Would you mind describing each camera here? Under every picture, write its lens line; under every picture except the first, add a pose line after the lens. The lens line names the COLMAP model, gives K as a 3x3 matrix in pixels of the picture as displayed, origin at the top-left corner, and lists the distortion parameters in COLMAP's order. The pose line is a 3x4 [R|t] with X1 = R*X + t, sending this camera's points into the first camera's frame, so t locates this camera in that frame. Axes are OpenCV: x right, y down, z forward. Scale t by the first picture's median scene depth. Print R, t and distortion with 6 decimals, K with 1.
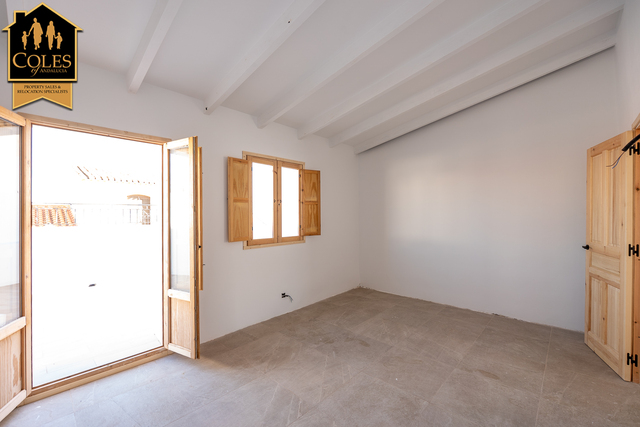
lens RADIAL K [[270.5, 0, 320.6], [0, 270.5, 214.3], [0, 0, 1]] dist [-0.003210, -0.000342]
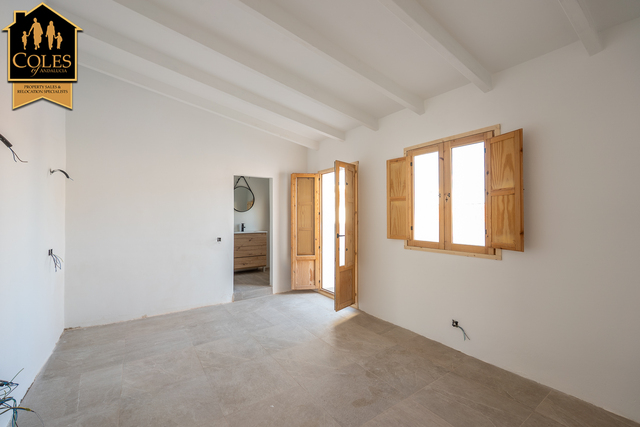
lens RADIAL K [[270.5, 0, 320.8], [0, 270.5, 214.0], [0, 0, 1]] dist [-0.003210, -0.000342]
pose [[-0.216516, 0.005071, -0.976266, 0.730663], [0.008131, 0.999961, 0.003391, -0.000821], [0.976245, -0.007204, -0.216549, 0.904668]]
